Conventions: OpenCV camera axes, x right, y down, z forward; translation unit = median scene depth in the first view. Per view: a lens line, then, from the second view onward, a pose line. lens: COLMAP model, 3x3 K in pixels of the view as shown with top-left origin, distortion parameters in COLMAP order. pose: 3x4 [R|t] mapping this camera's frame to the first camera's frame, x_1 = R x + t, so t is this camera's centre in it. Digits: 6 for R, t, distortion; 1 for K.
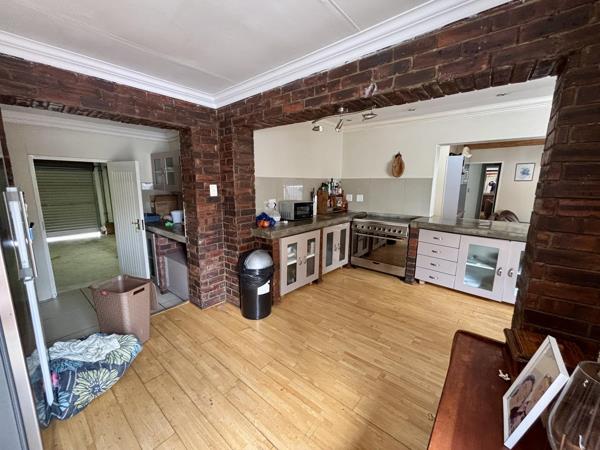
lens RADIAL K [[243.0, 0, 300.1], [0, 243.0, 222.8], [0, 0, 1]] dist [-0.000353, 0.000054]
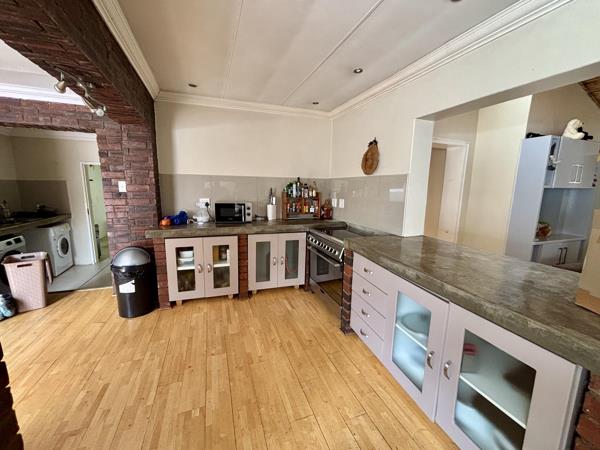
lens RADIAL K [[243.0, 0, 296.1], [0, 243.0, 222.4], [0, 0, 1]] dist [-0.000353, 0.000054]
pose [[0.866805, 0.083151, -0.491665, 0.669848], [-0.093882, 0.995579, 0.002858, -0.040417], [0.489730, 0.043681, 0.870779, 0.357987]]
